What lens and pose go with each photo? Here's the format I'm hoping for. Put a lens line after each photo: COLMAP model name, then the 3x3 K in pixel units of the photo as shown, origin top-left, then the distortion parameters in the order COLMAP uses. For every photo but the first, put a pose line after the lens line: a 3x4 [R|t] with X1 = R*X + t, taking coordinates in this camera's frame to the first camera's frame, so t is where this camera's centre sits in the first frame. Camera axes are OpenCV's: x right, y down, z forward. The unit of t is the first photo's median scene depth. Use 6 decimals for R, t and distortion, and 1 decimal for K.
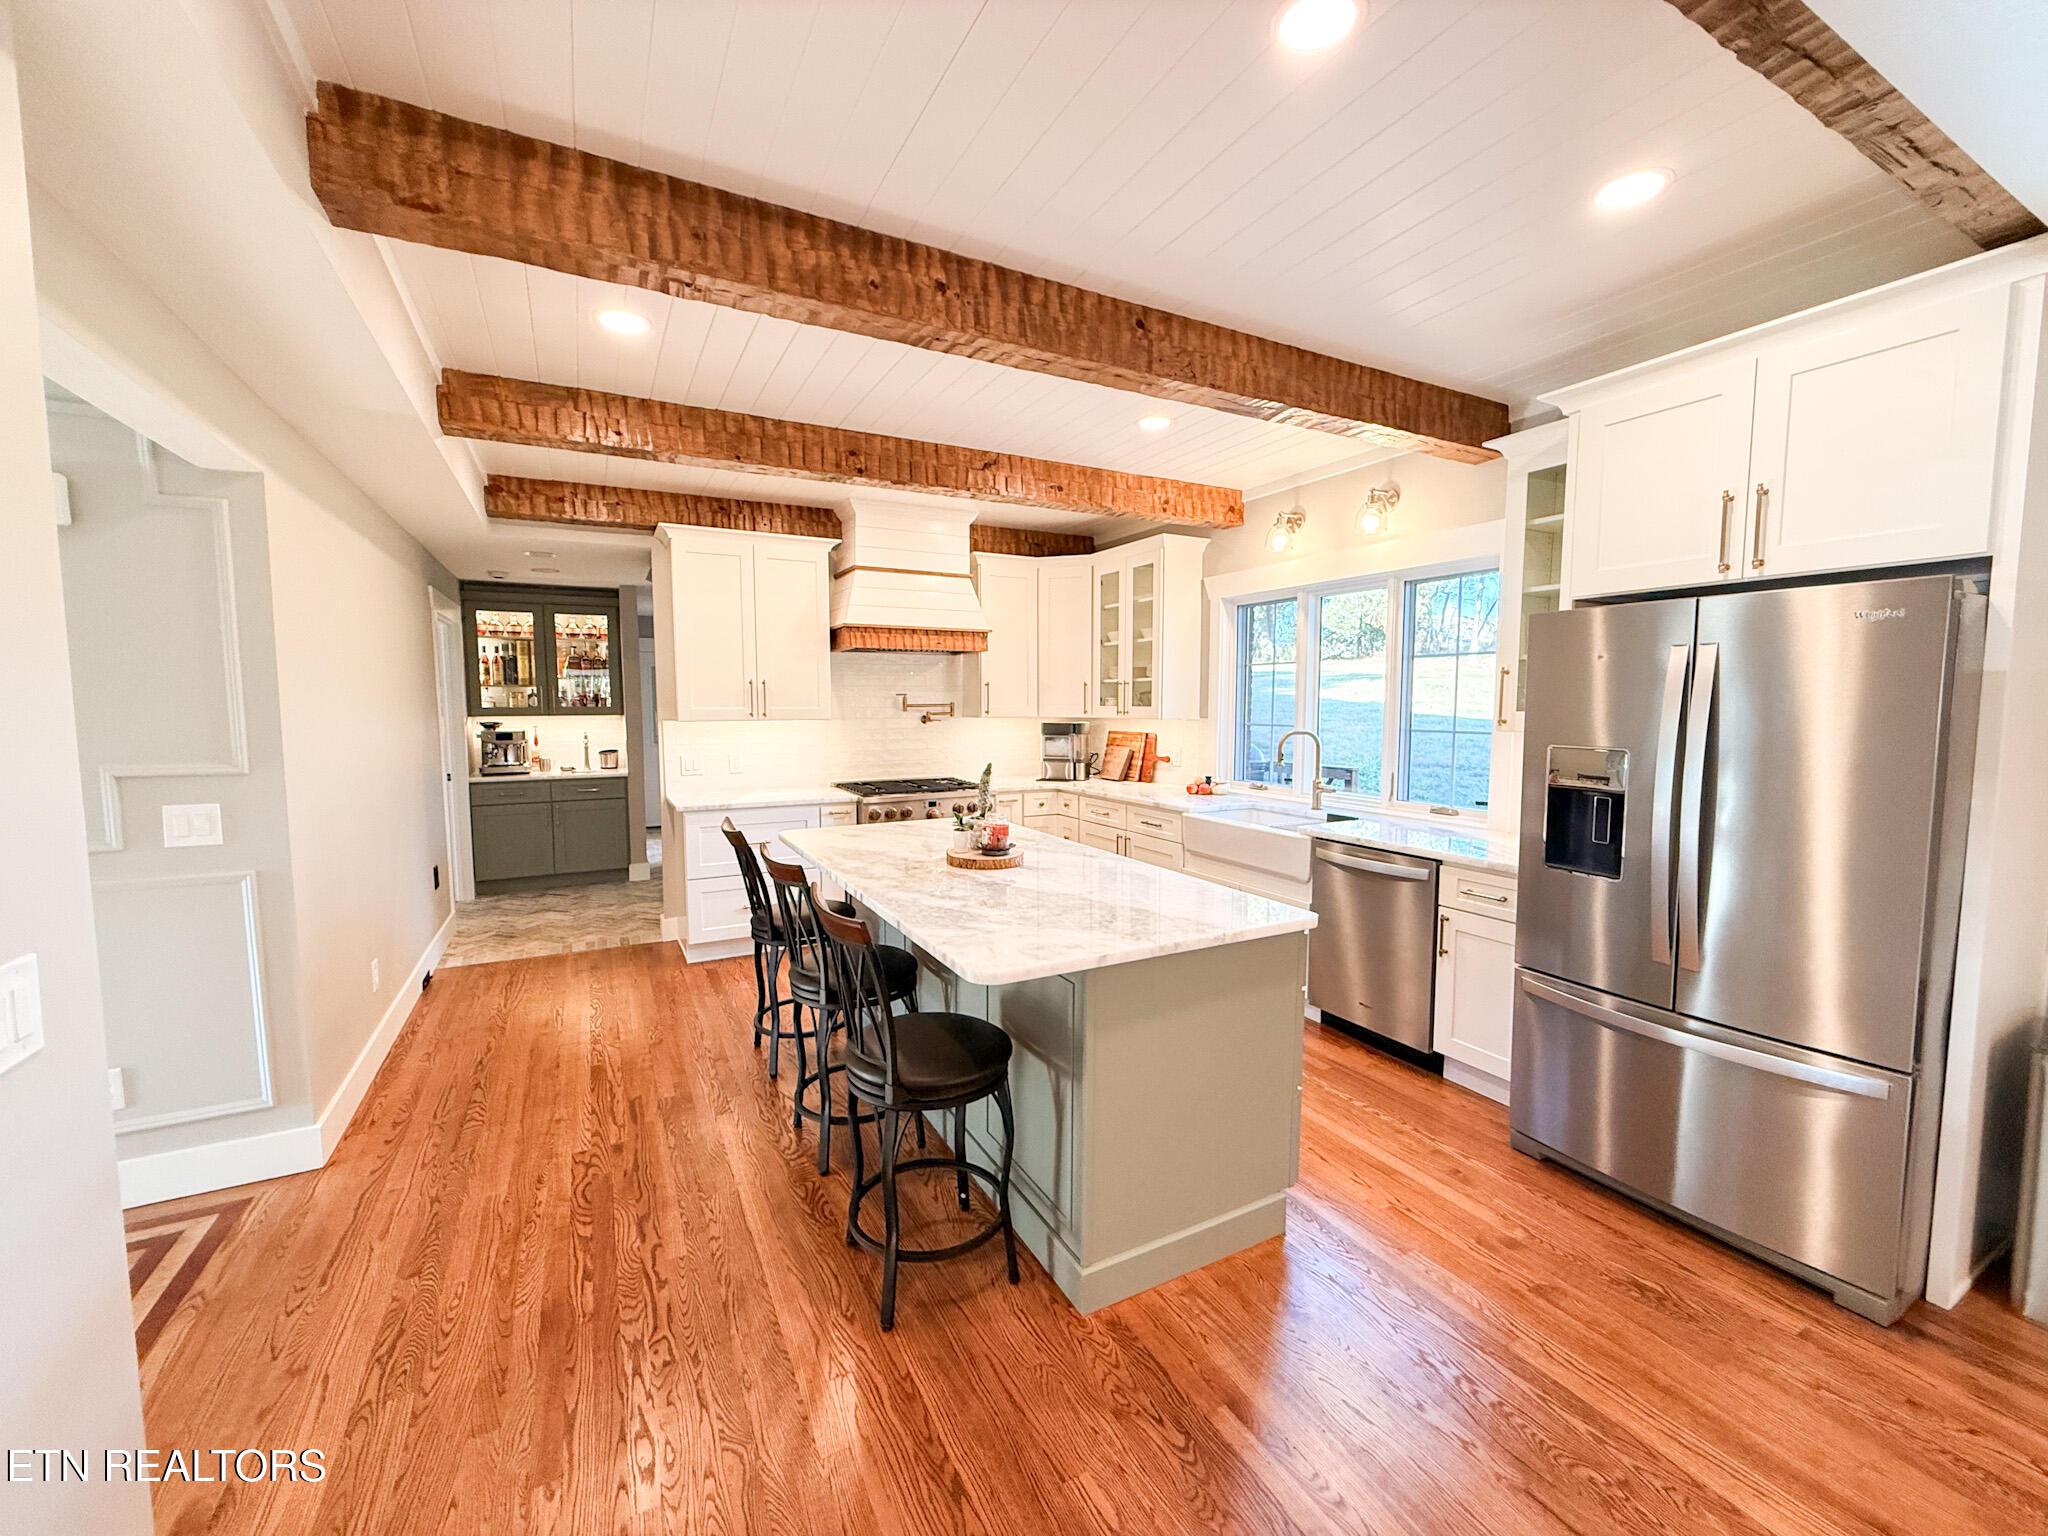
lens RADIAL K [[818.4, 0, 1024.0], [0, 818.4, 768.0], [0, 0, 1]] dist [-0.000557, 0.000048]
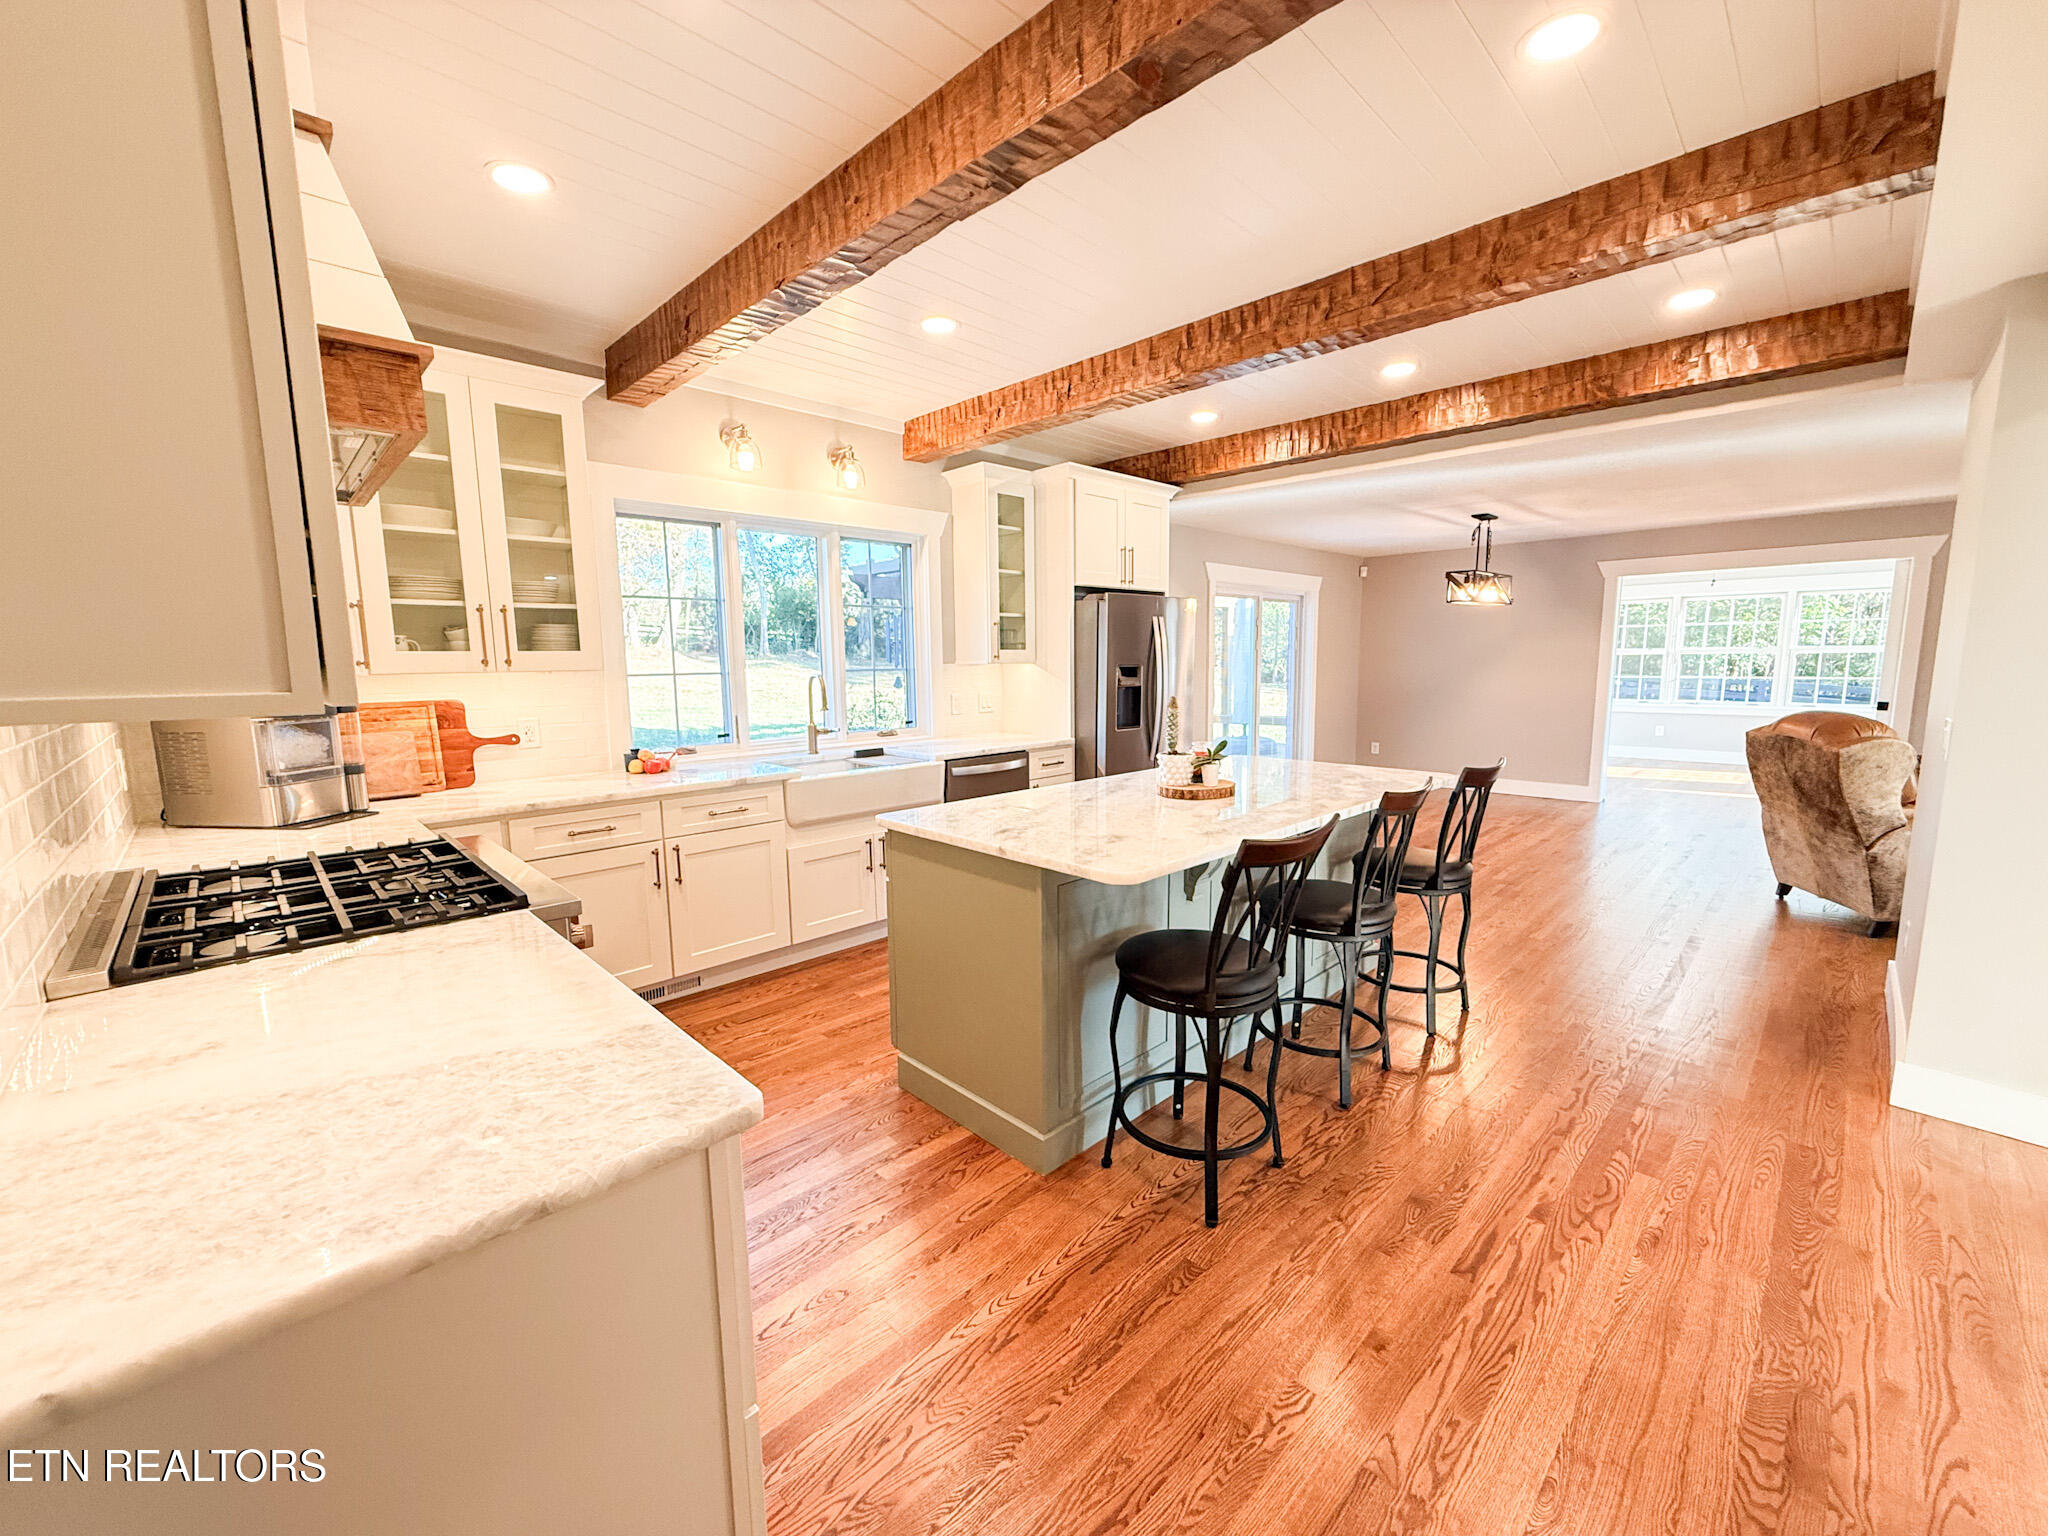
lens RADIAL K [[818.4, 0, 1024.0], [0, 818.4, 768.0], [0, 0, 1]] dist [-0.000557, 0.000048]
pose [[-0.281971, -0.127514, 0.950911, -0.954905], [0.089416, 0.983322, 0.158375, -0.097083], [-0.955247, 0.129684, -0.265867, 1.488490]]
